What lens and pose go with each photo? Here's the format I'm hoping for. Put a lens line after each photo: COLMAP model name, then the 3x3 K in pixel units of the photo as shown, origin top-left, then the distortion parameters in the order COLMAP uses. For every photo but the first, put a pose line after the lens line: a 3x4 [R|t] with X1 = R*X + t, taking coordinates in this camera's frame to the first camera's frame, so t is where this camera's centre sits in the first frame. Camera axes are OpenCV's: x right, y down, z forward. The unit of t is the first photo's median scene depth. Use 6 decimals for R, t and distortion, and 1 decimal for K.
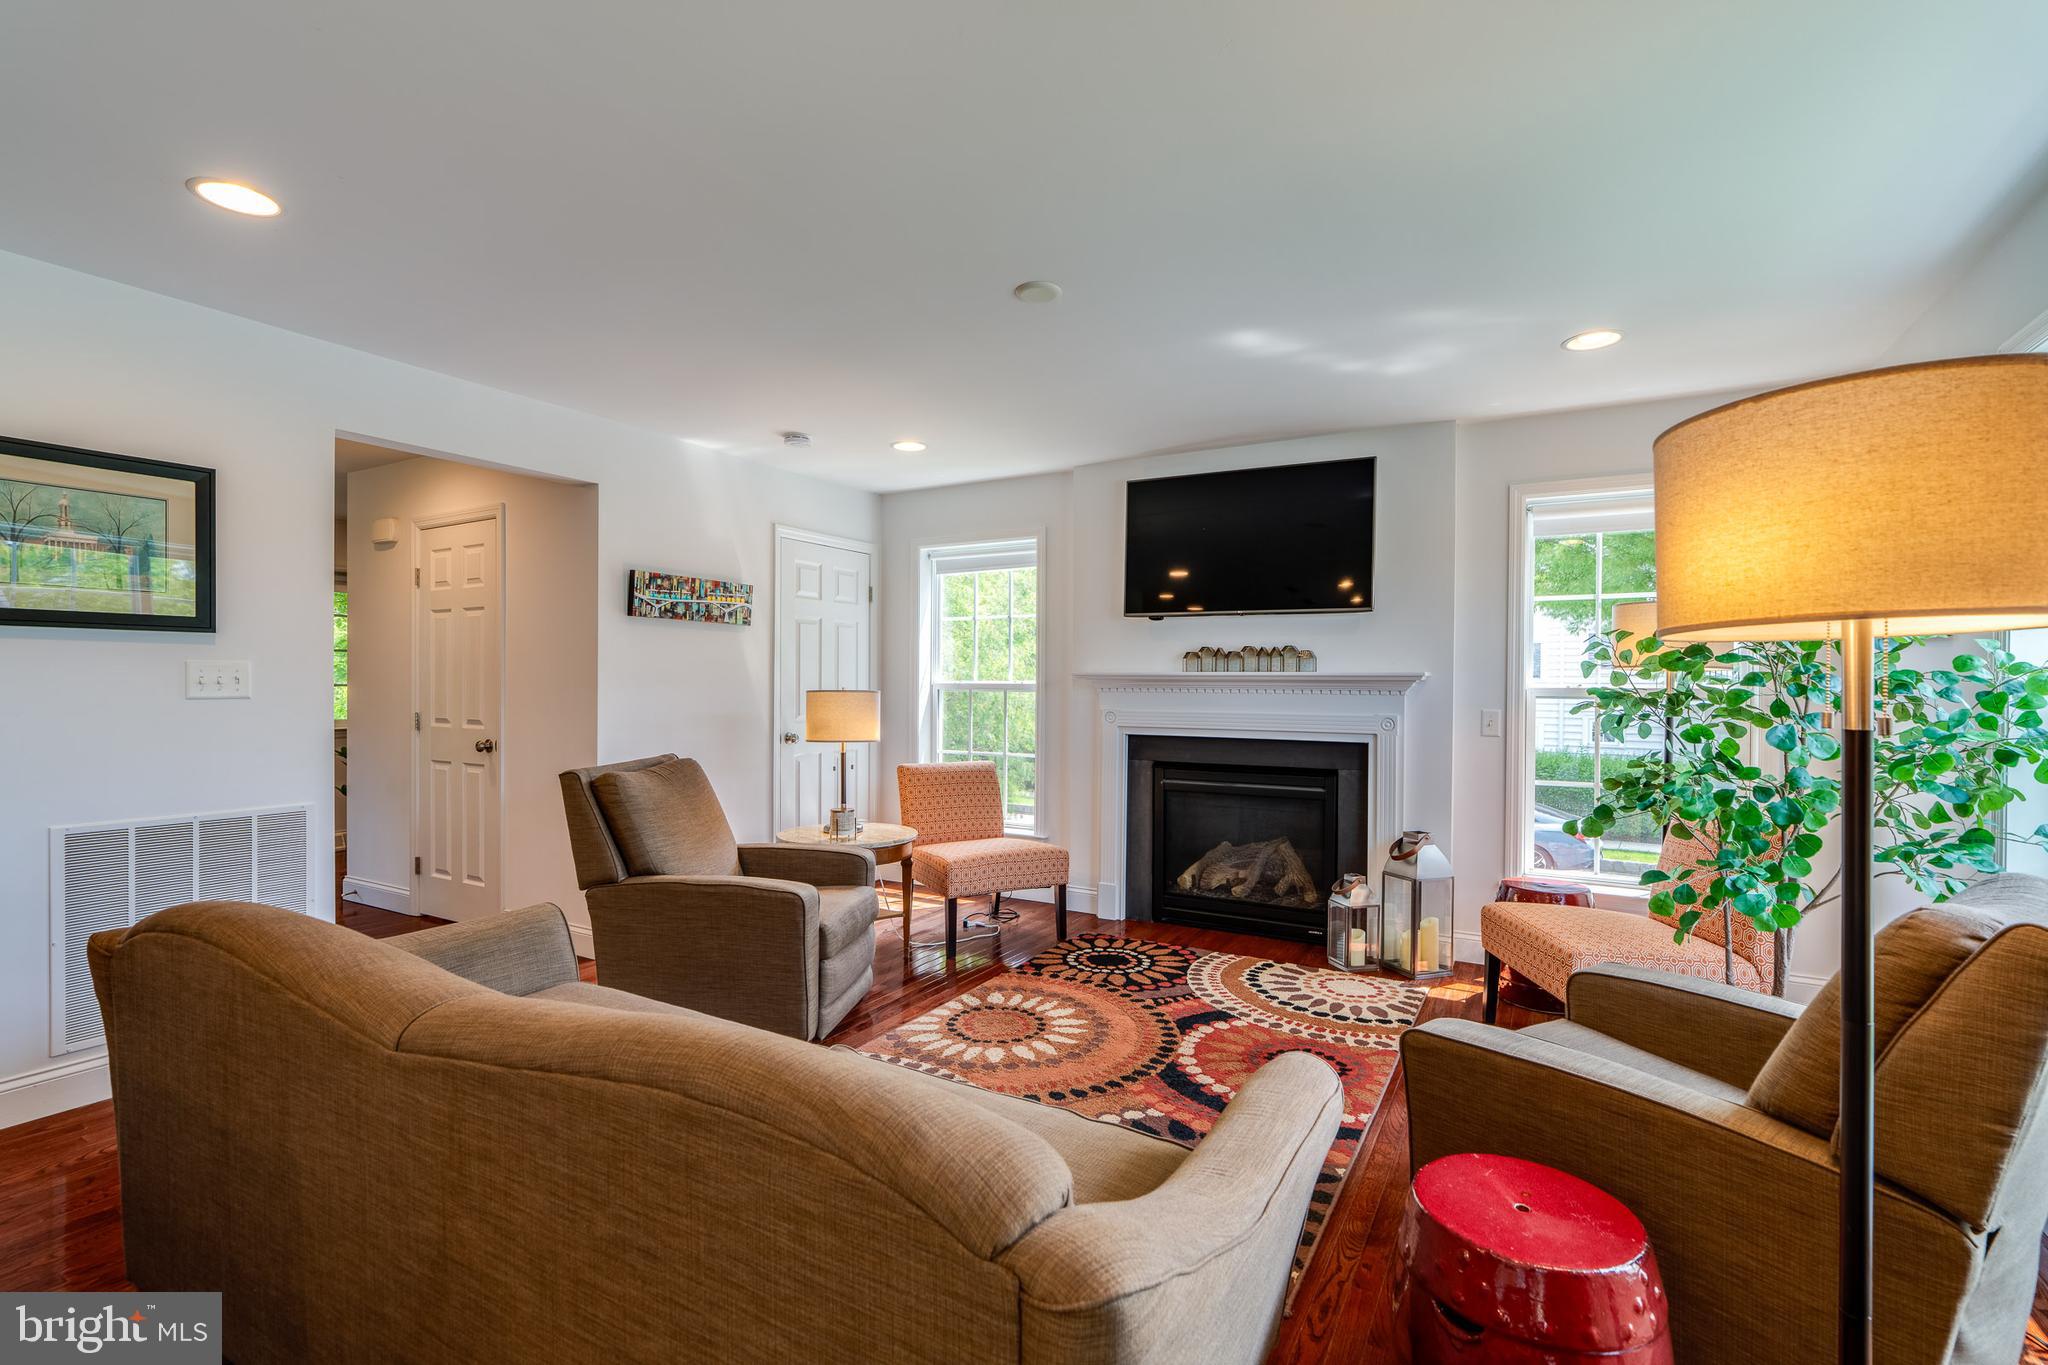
lens RADIAL K [[925.6, 0, 1023.2], [0, 925.6, 687.6], [0, 0, 1]] dist [-0.002365, 0.000183]
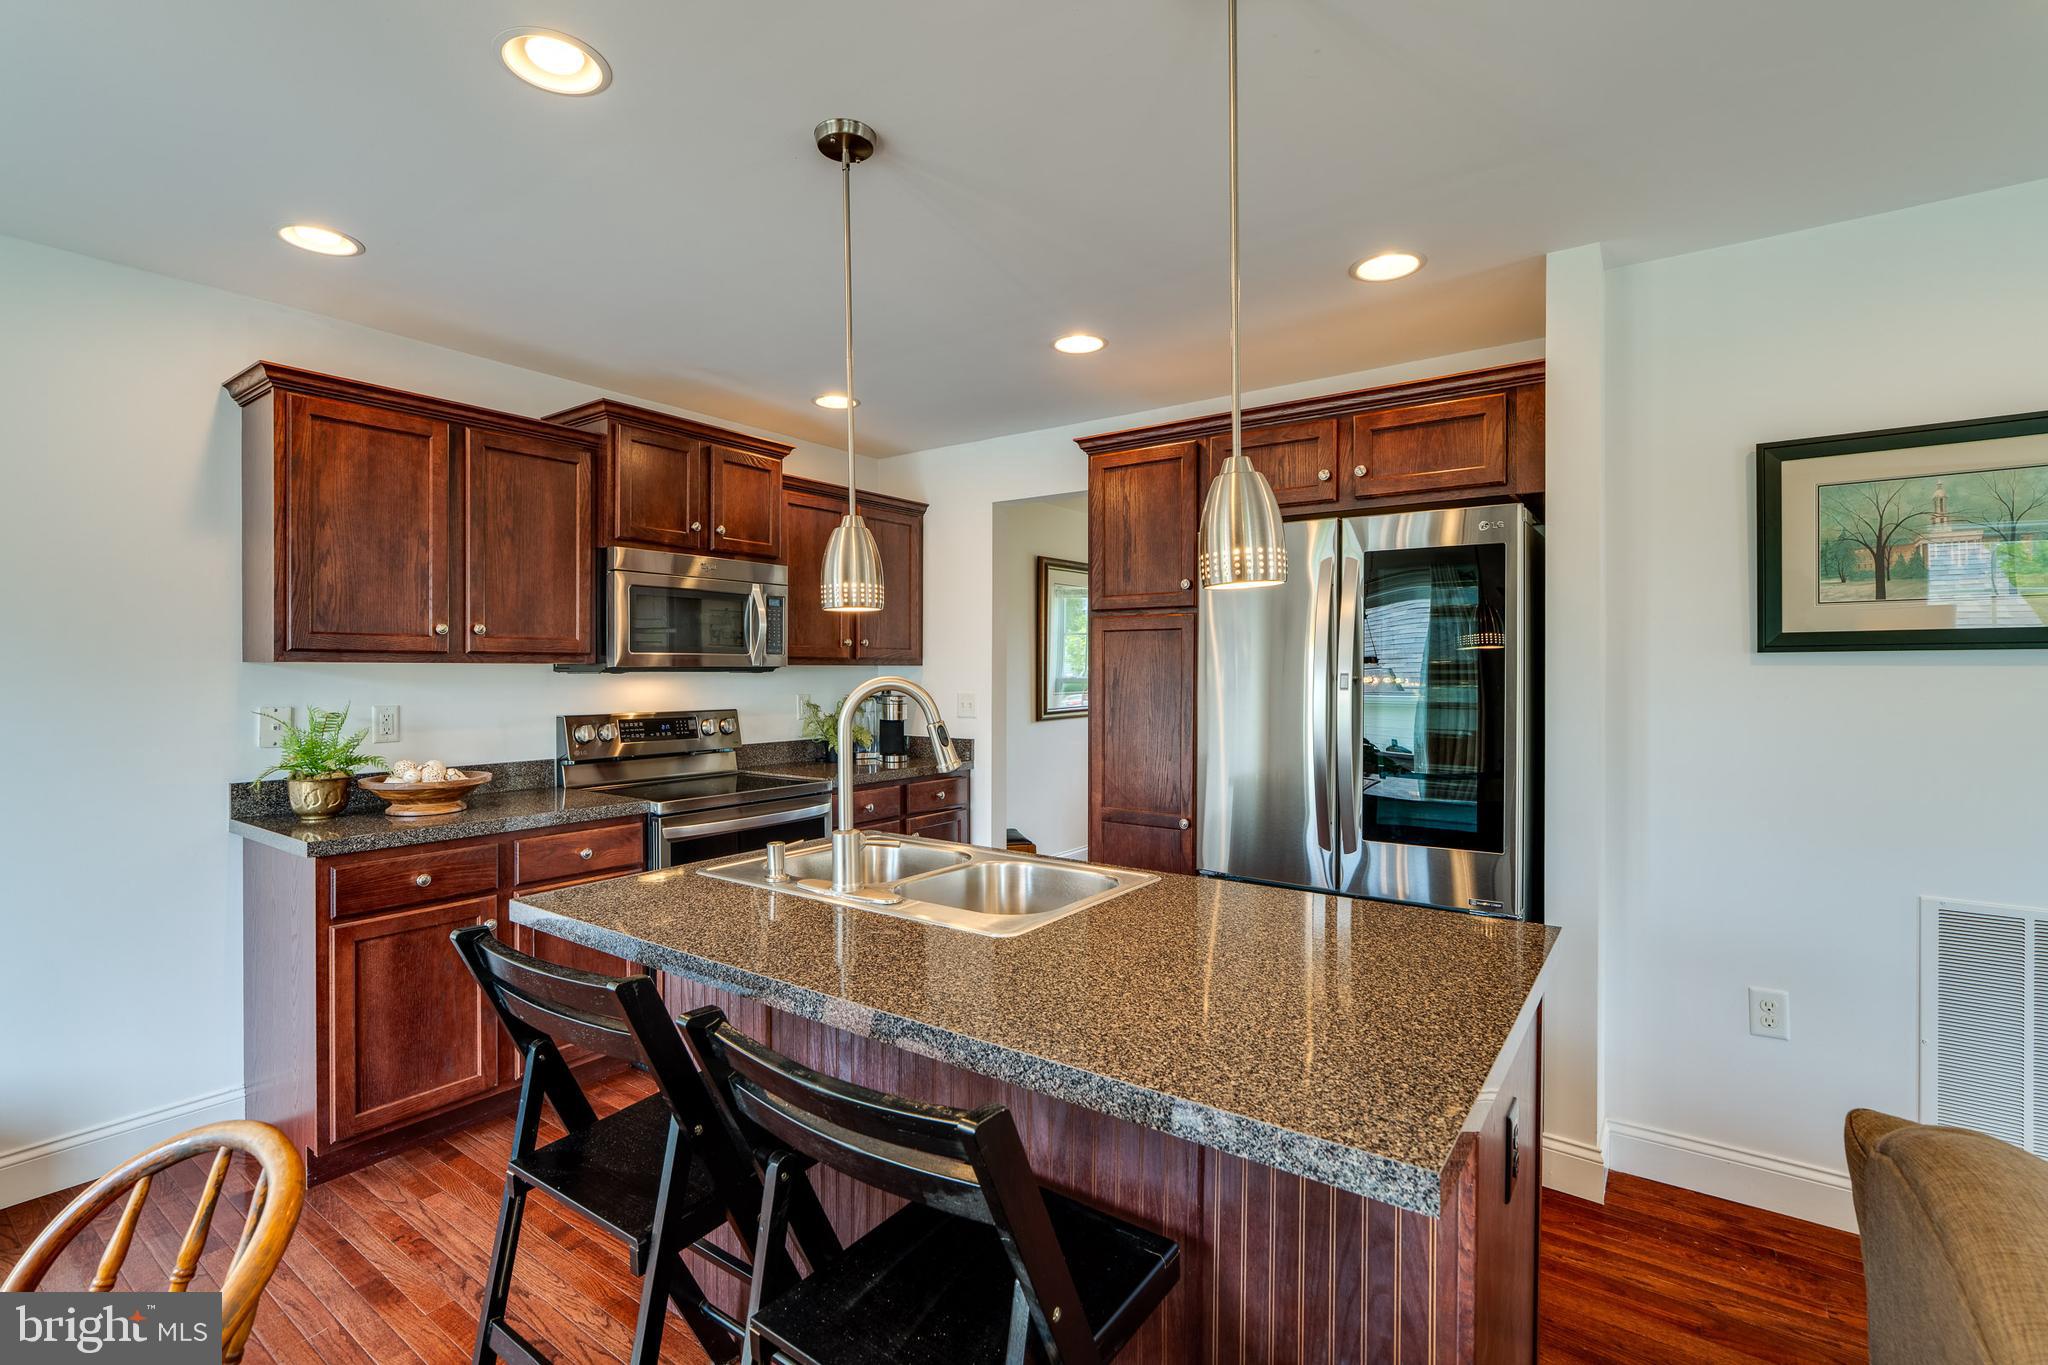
lens RADIAL K [[948.0, 0, 1006.6], [0, 948.0, 683.4], [0, 0, 1]] dist [-0.004403, -0.000003]
pose [[-0.111478, 0.007592, -0.993738, -0.089110], [-0.004591, 0.999956, 0.008155, -0.025620], [0.993756, 0.005472, -0.111438, 0.185485]]
